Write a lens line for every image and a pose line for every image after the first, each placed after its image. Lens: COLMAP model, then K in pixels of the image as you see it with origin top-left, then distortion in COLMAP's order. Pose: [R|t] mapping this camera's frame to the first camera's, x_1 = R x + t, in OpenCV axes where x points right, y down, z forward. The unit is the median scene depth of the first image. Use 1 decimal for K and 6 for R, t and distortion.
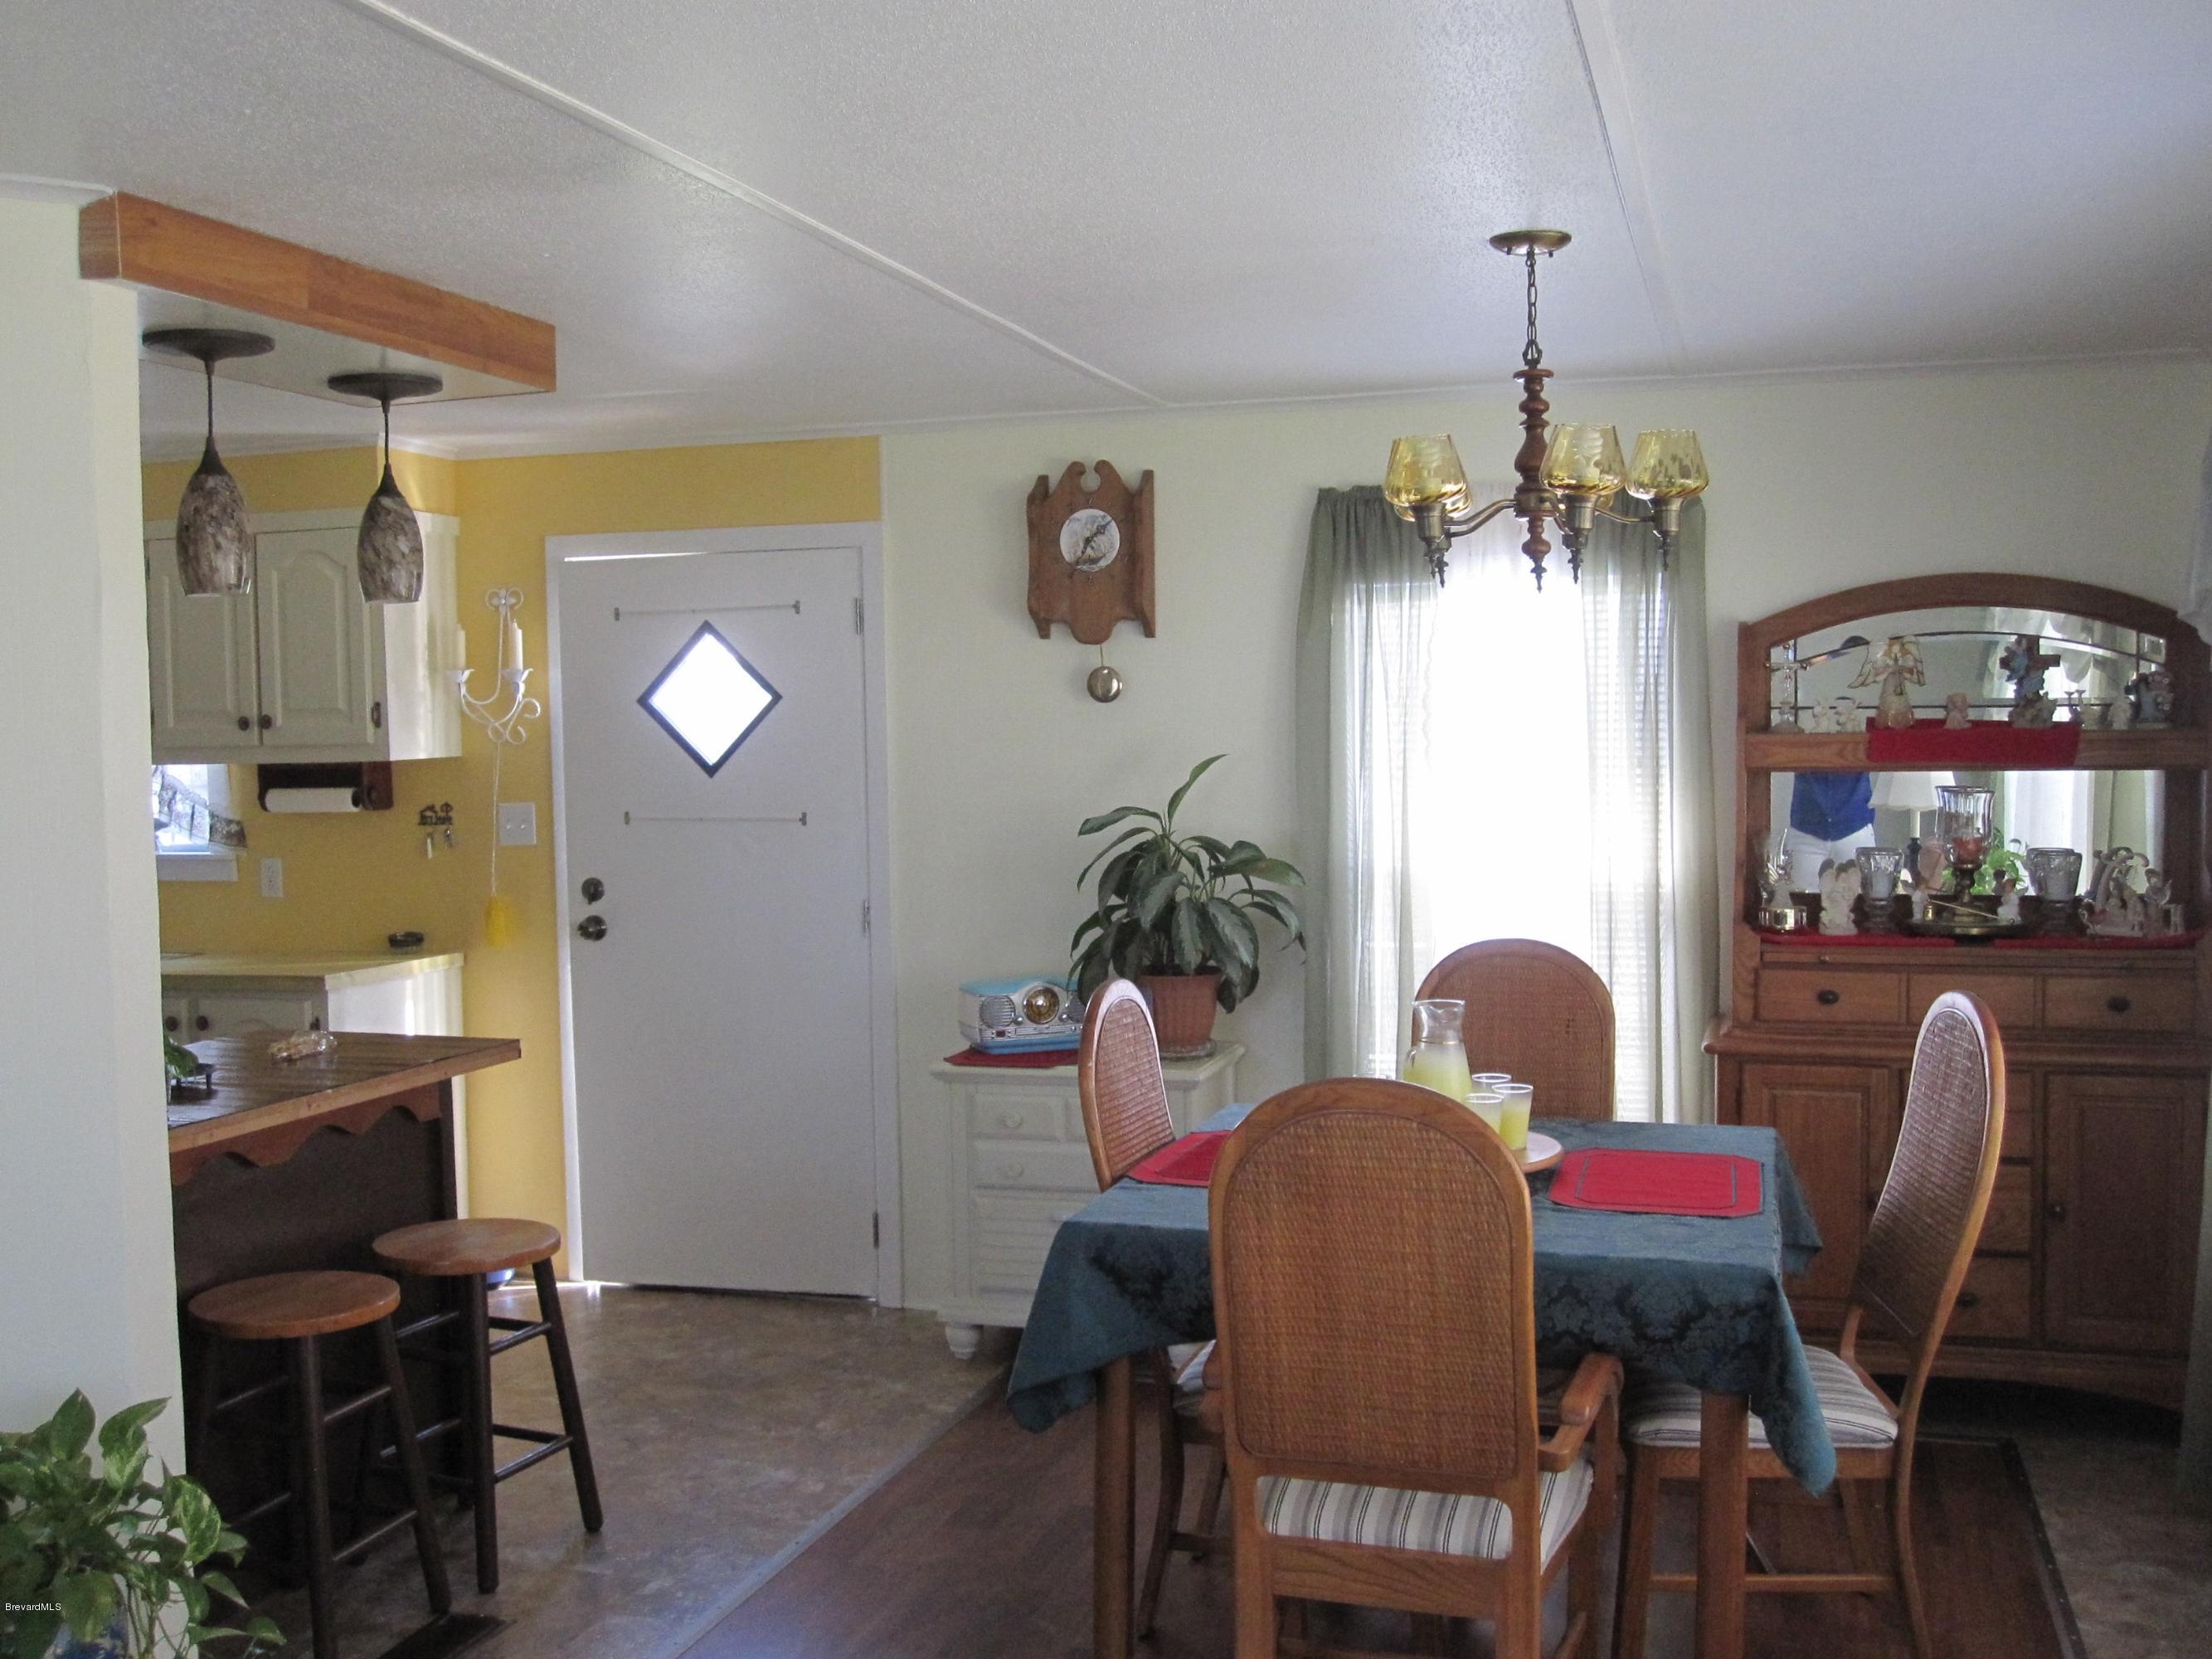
lens RADIAL K [[2178.2, 0, 1106.0], [0, 2178.2, 829.5], [0, 0, 1]] dist [-0.078748, 0.070093]
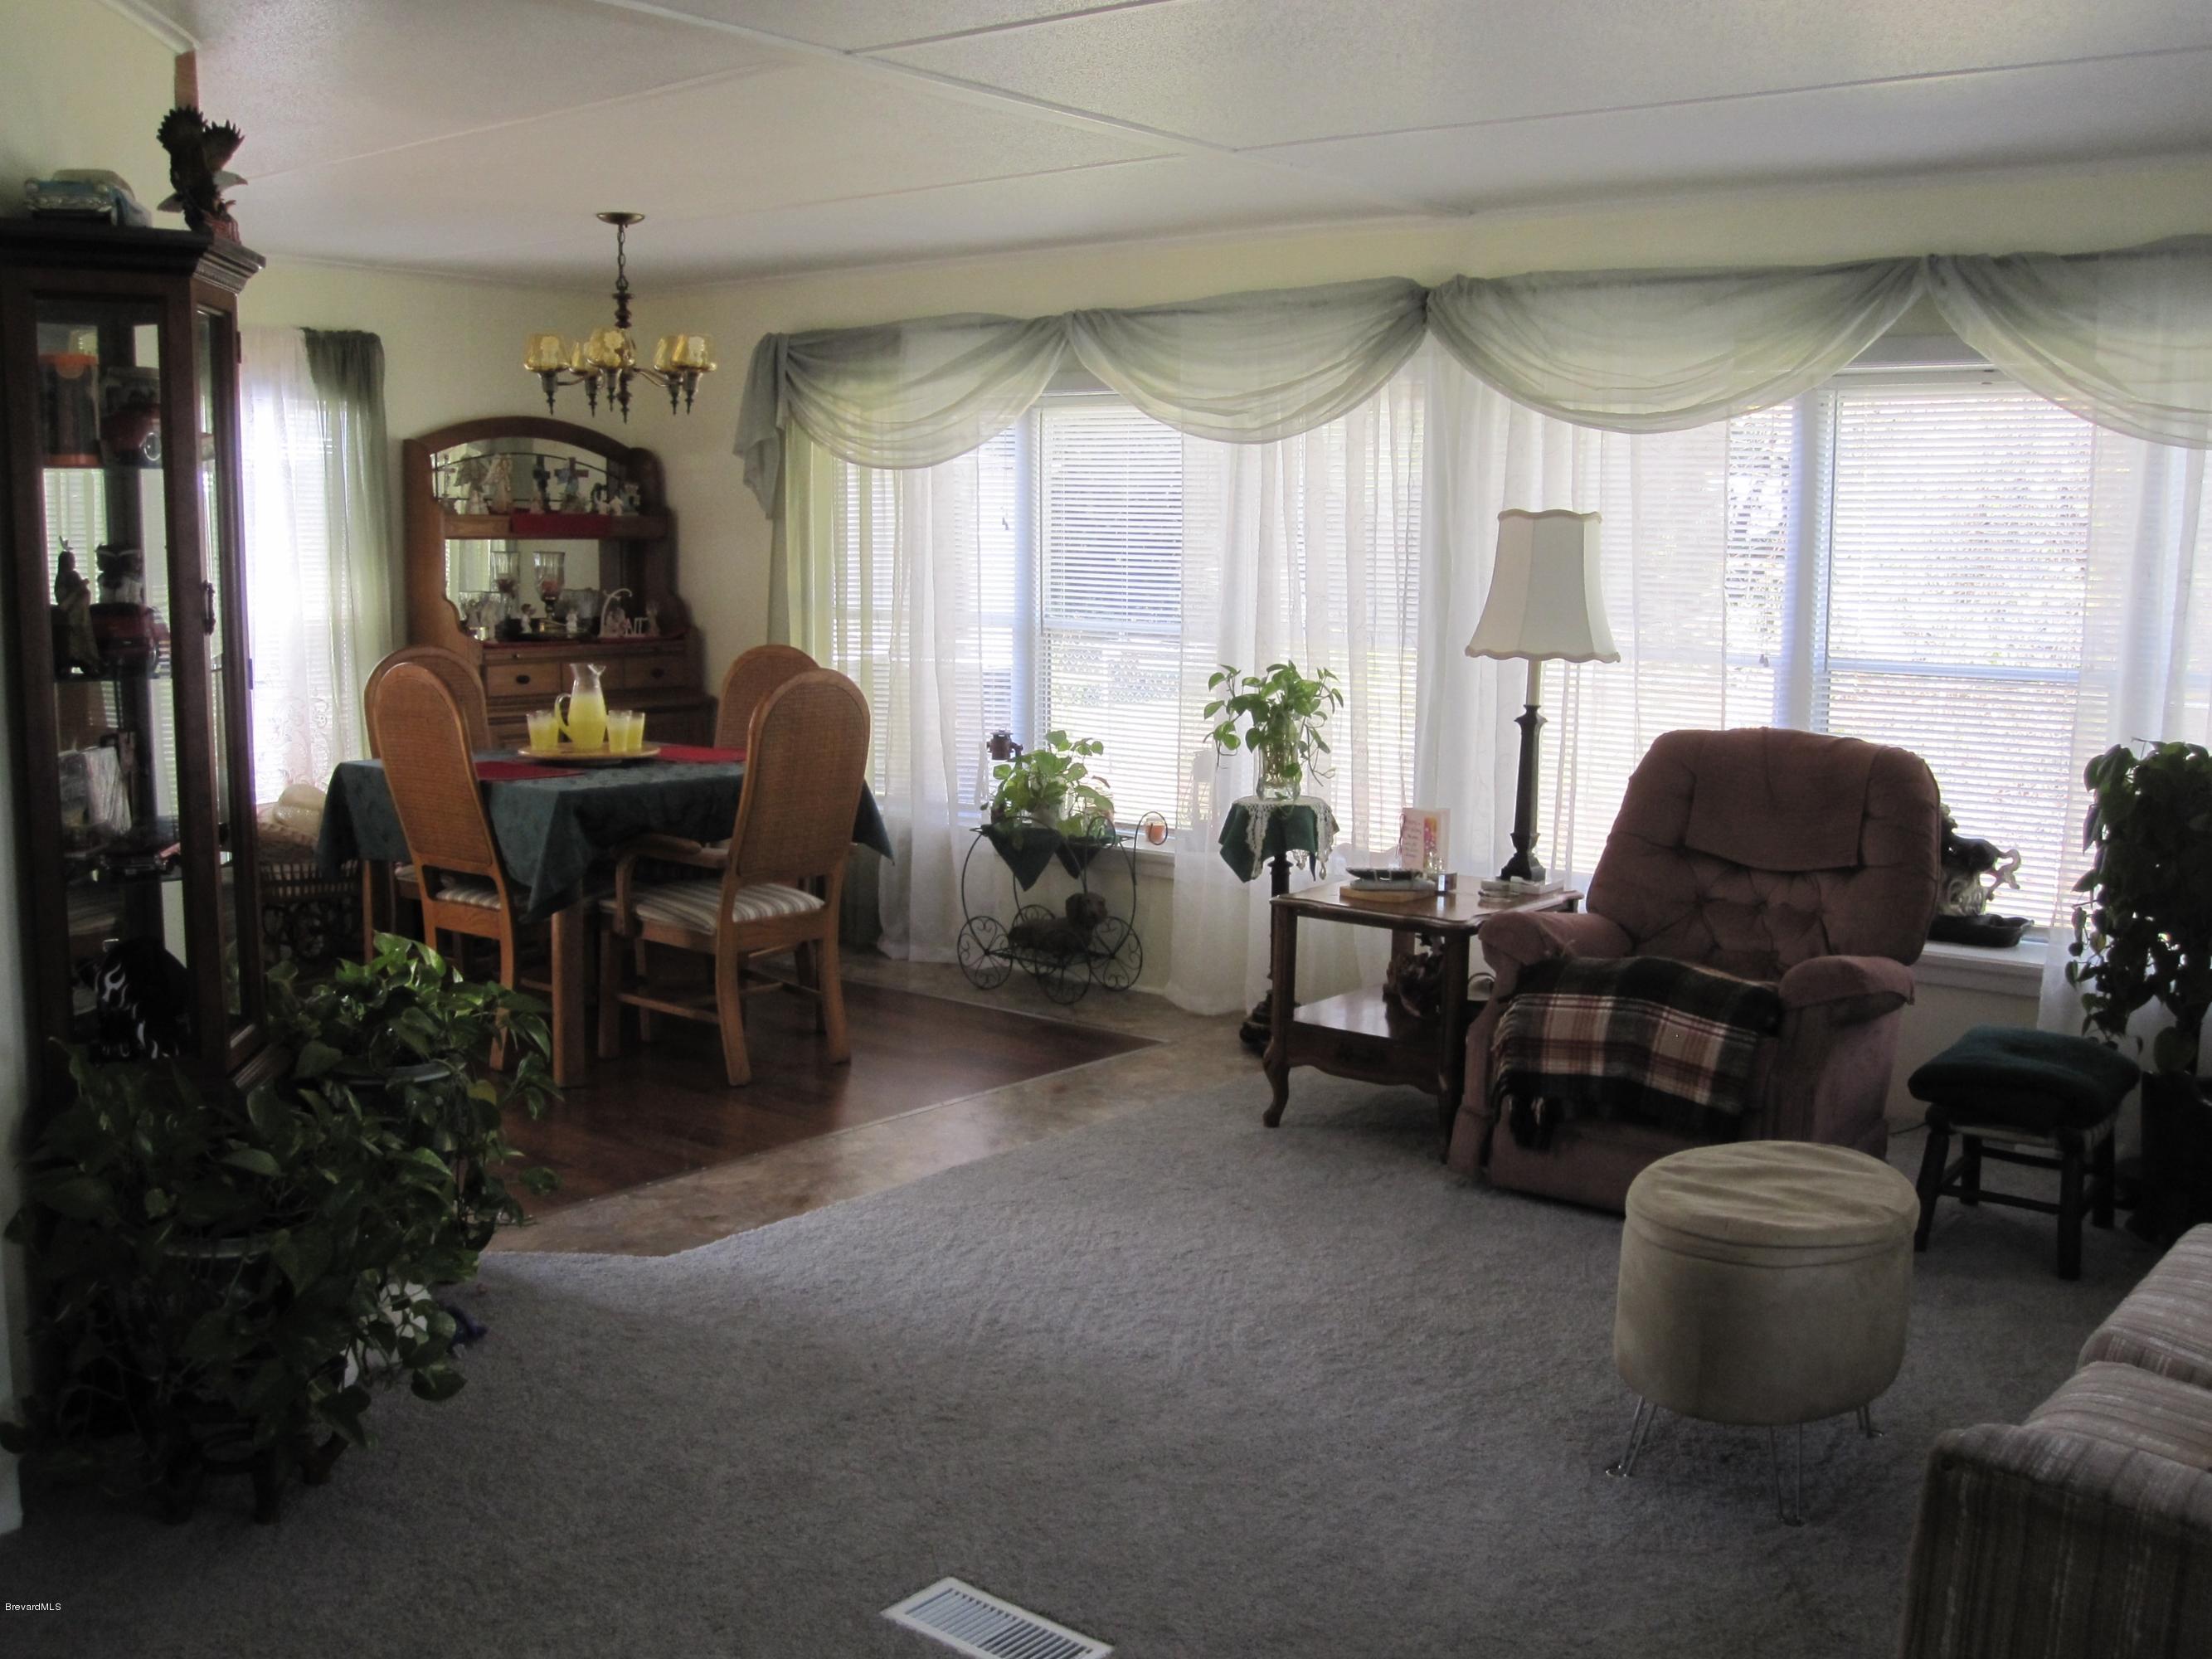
lens RADIAL K [[2178.2, 0, 1106.0], [0, 2178.2, 829.5], [0, 0, 1]] dist [-0.078748, 0.070093]
pose [[0.374293, -0.106762, 0.921144, -0.879271], [0.034607, 0.994267, 0.101175, 0.035820], [-0.926665, -0.005991, 0.375841, -0.005143]]
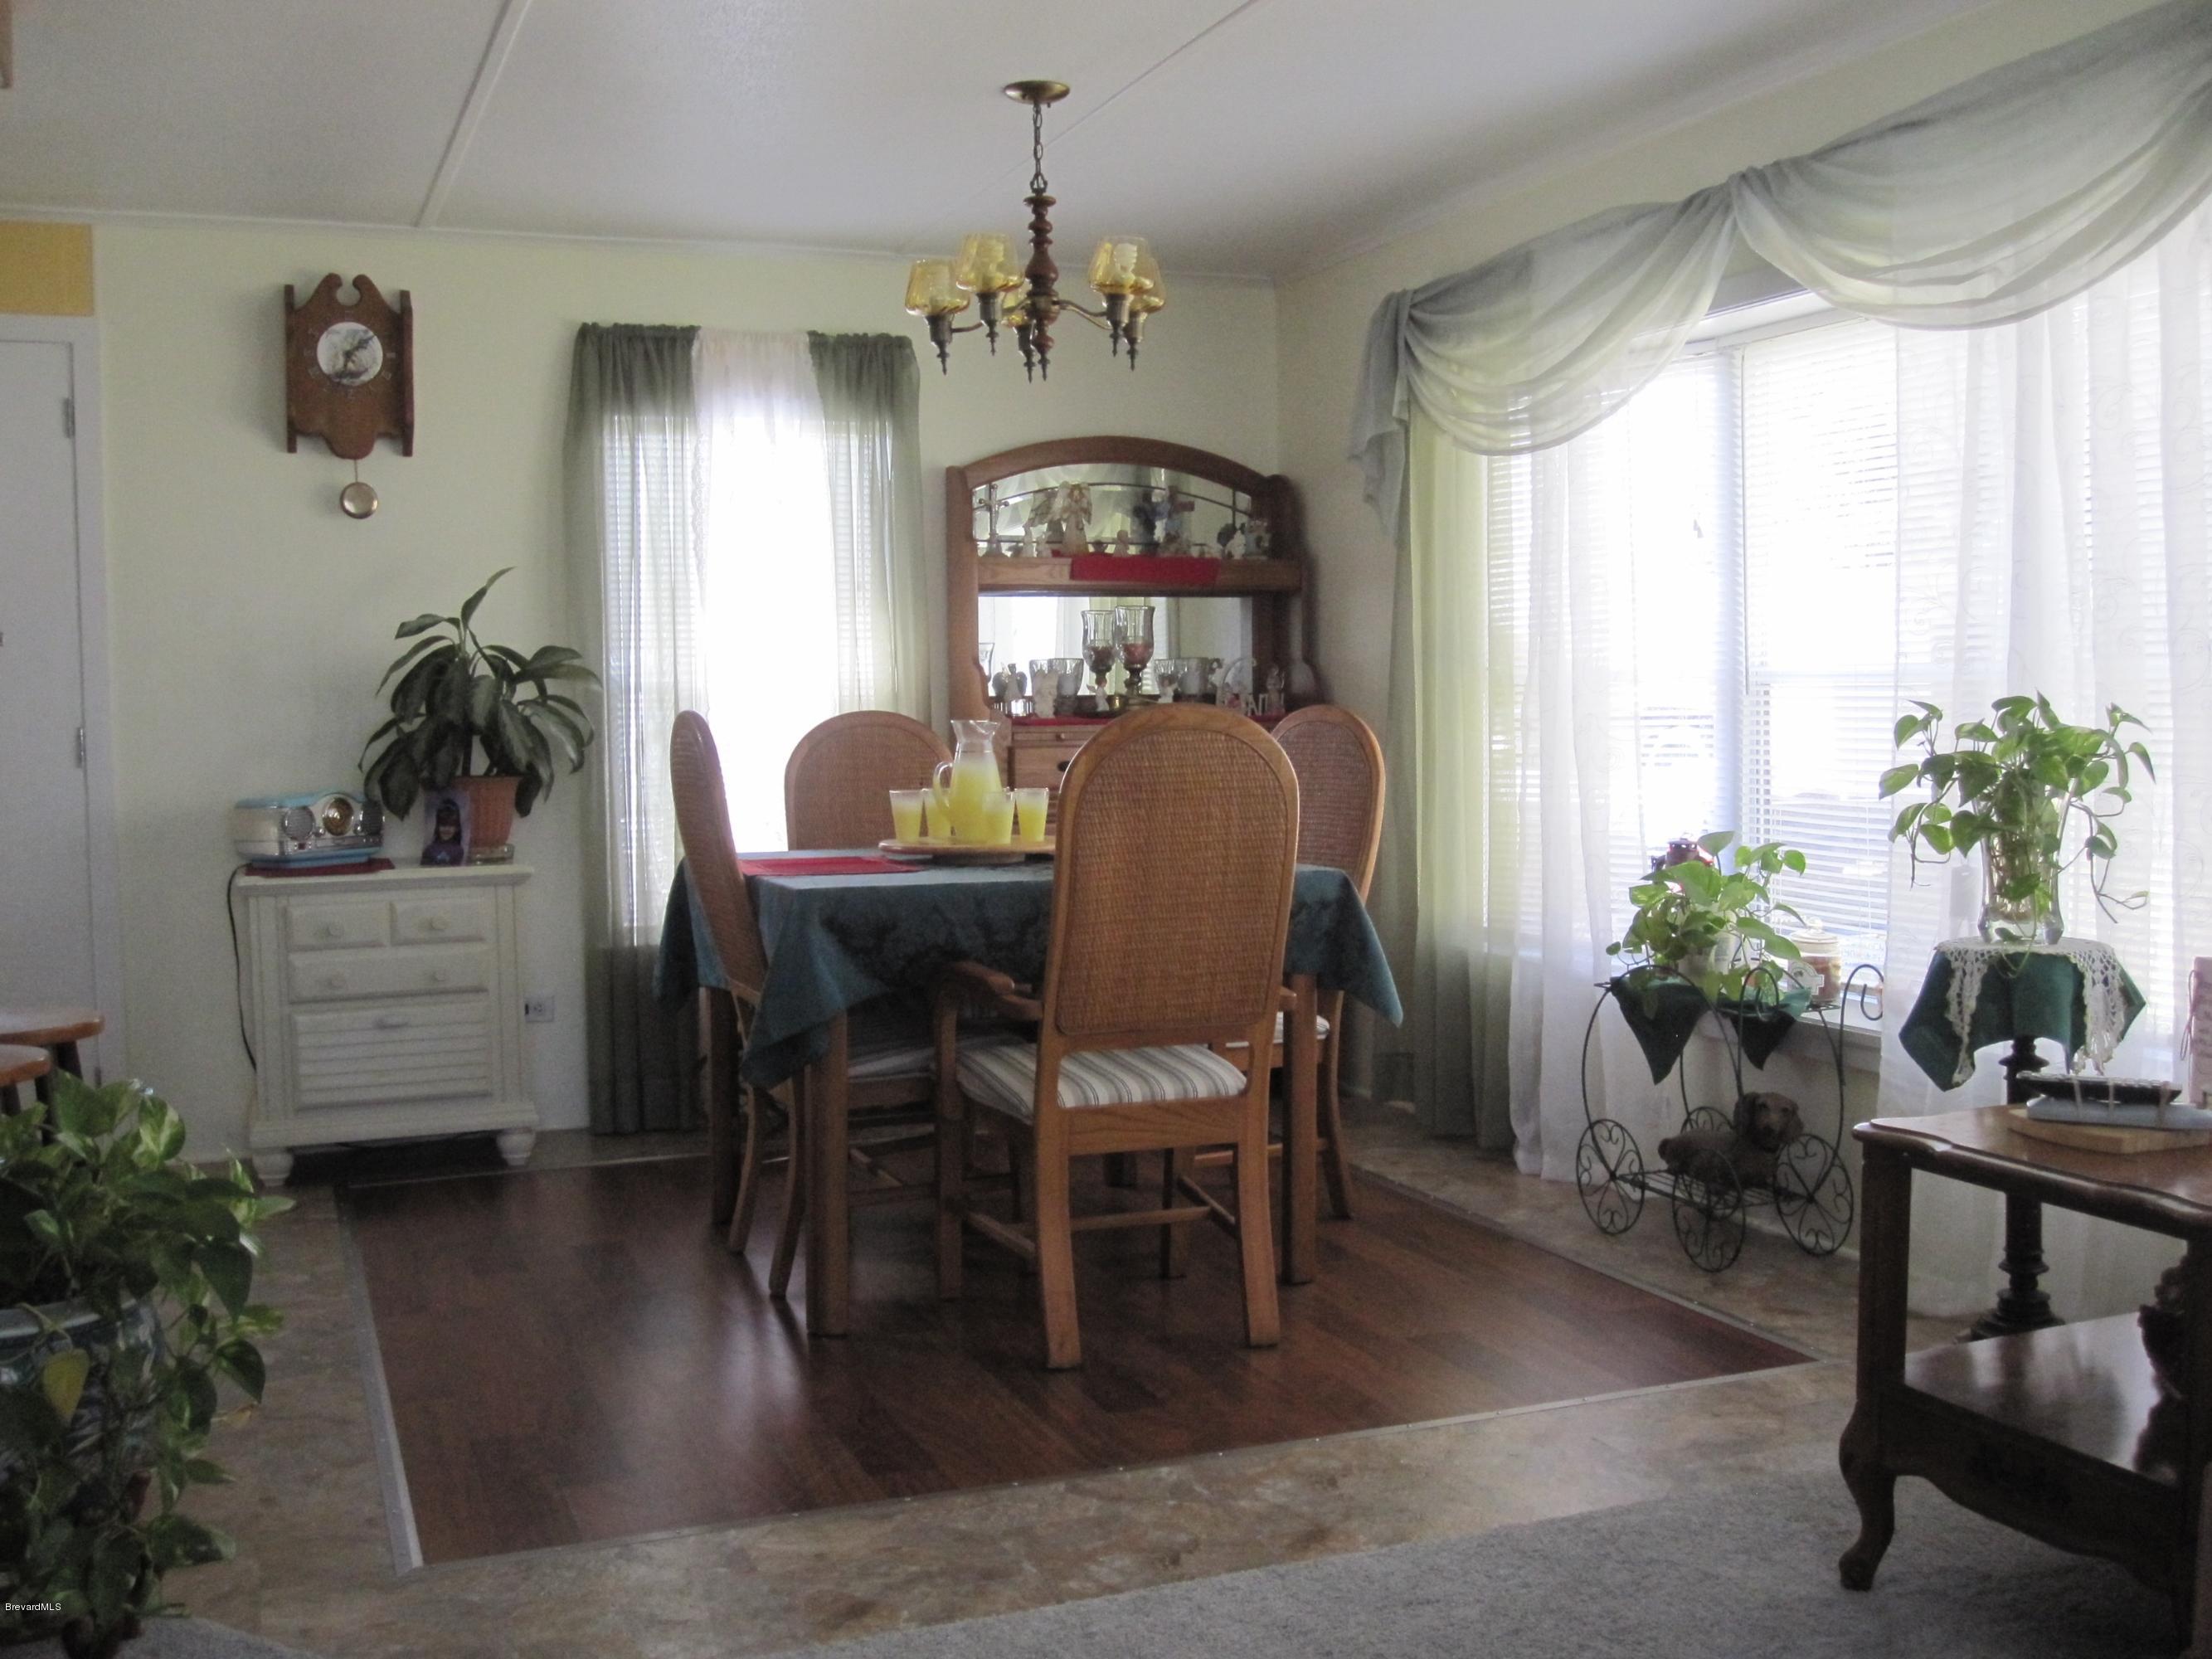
lens RADIAL K [[2178.2, 0, 1106.0], [0, 2178.2, 829.5], [0, 0, 1]] dist [-0.078748, 0.070093]
pose [[0.778035, -0.032060, 0.627402, -0.374804], [0.036533, 0.999316, 0.005760, 0.094160], [-0.627158, 0.018439, 0.778674, 0.022270]]
